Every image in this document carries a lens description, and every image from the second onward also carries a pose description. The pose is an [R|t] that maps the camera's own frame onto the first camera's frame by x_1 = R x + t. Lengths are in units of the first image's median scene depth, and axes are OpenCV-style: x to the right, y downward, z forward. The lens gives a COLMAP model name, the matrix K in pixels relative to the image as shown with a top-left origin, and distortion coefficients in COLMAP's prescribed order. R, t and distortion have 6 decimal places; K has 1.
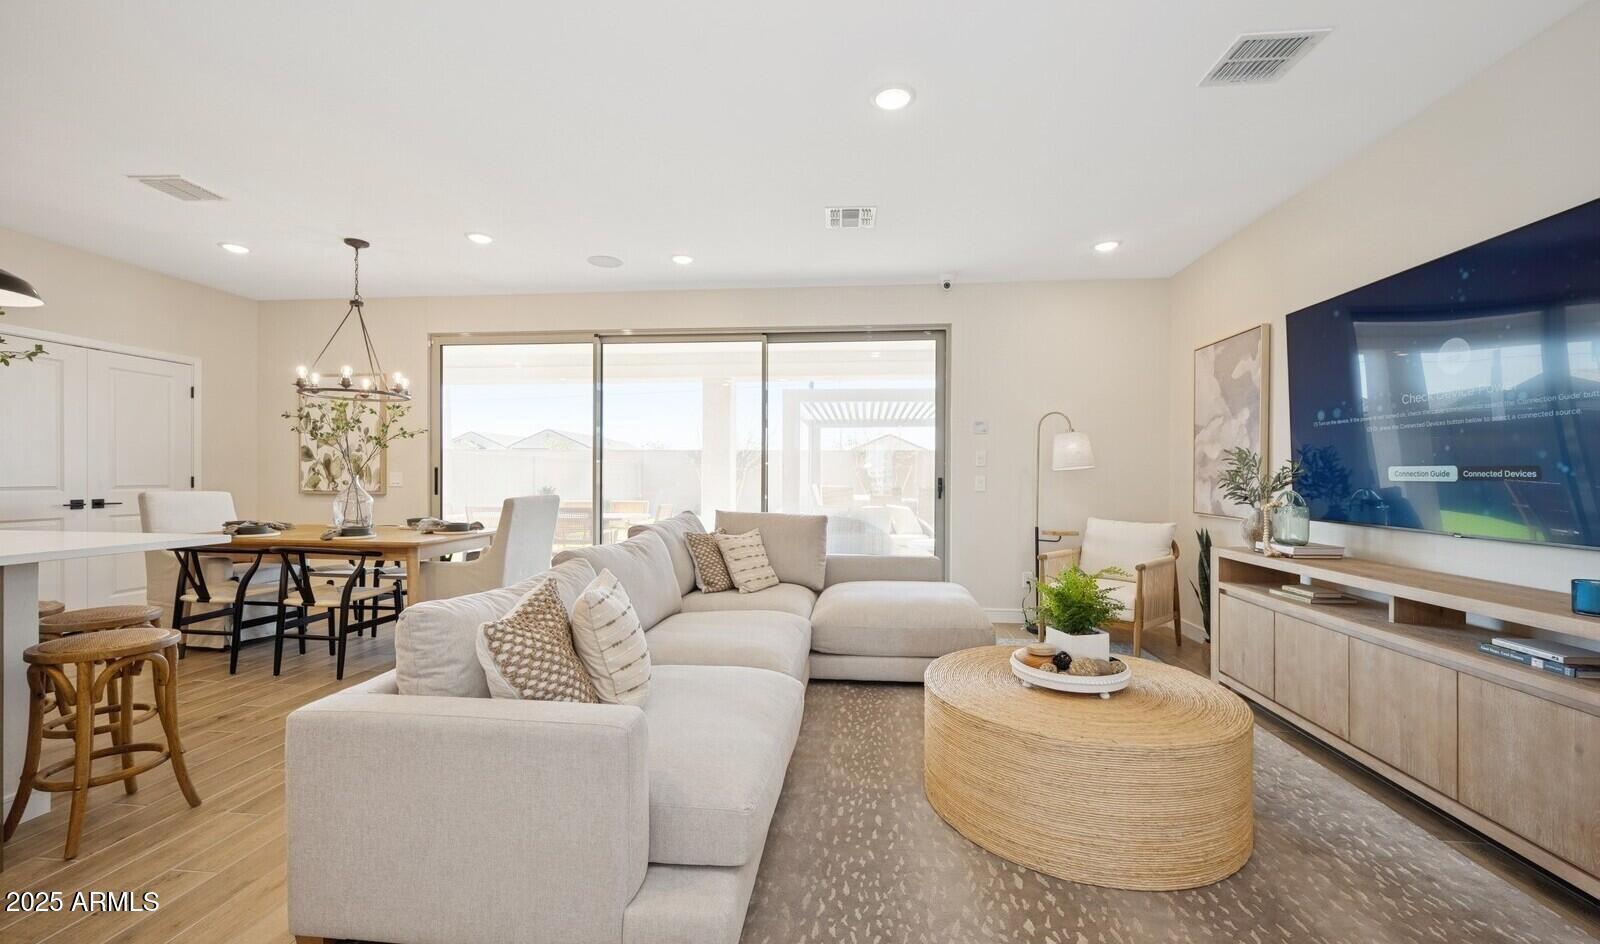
lens RADIAL K [[636.6, 0, 795.9], [0, 636.6, 478.4], [0, 0, 1]] dist [0.000163, -0.000135]
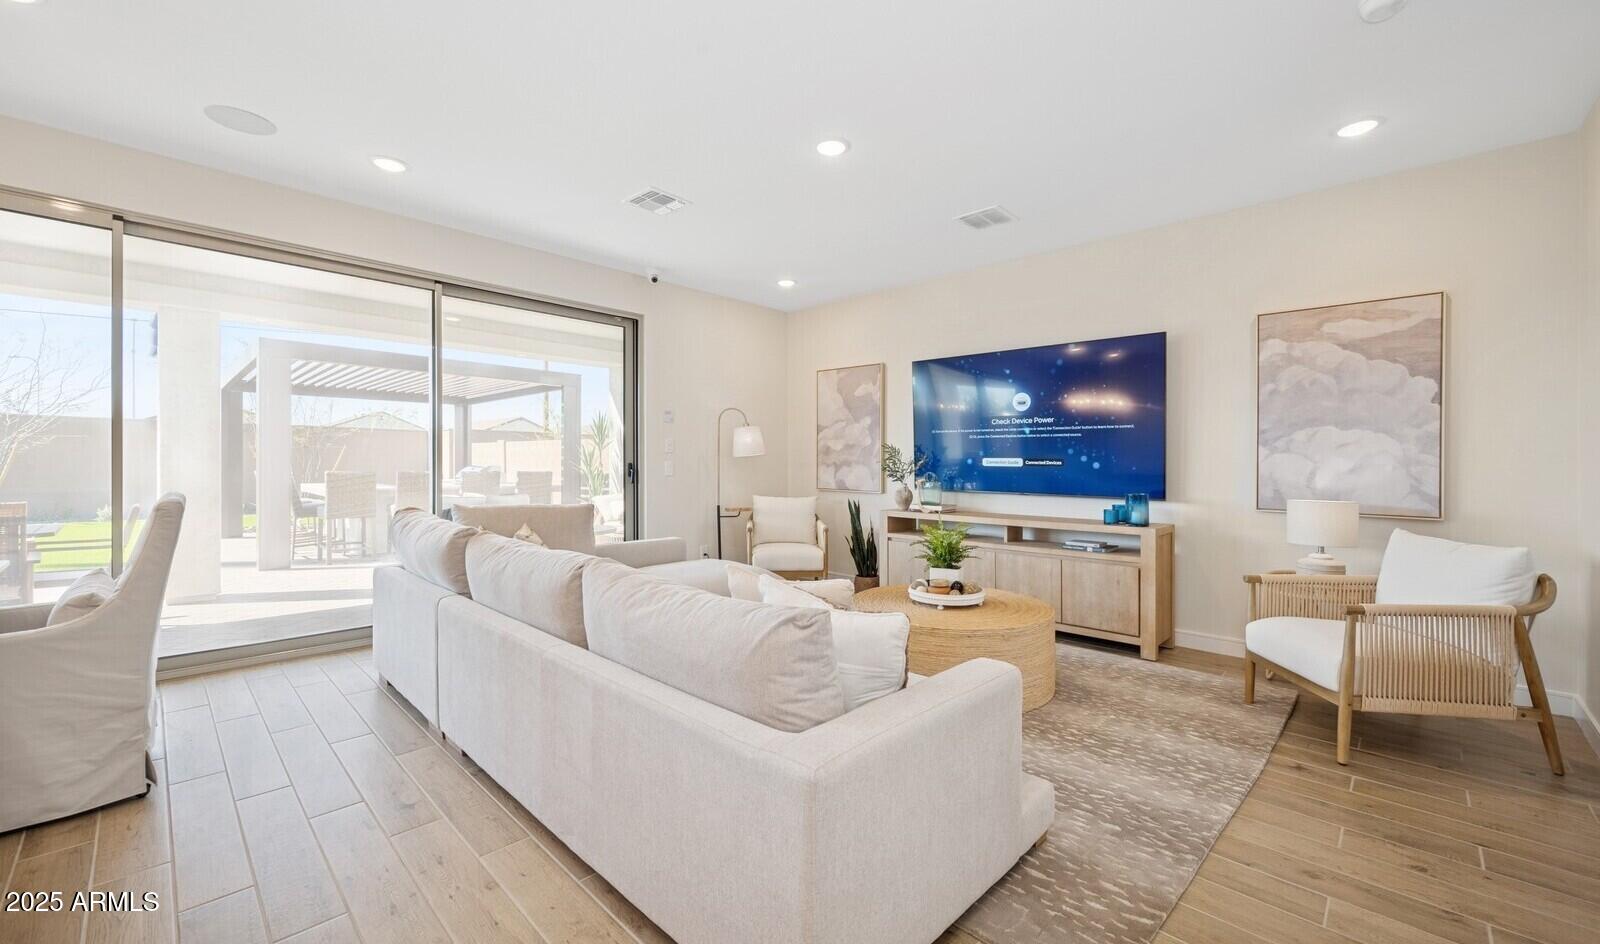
lens RADIAL K [[633.7, 0, 799.5], [0, 633.7, 461.4], [0, 0, 1]] dist [0.001184, 0.000048]
pose [[0.610539, 0.003221, 0.791979, -0.589670], [-0.002805, 0.999994, -0.001904, -0.003112], [-0.791981, -0.001059, 0.610545, 0.227729]]
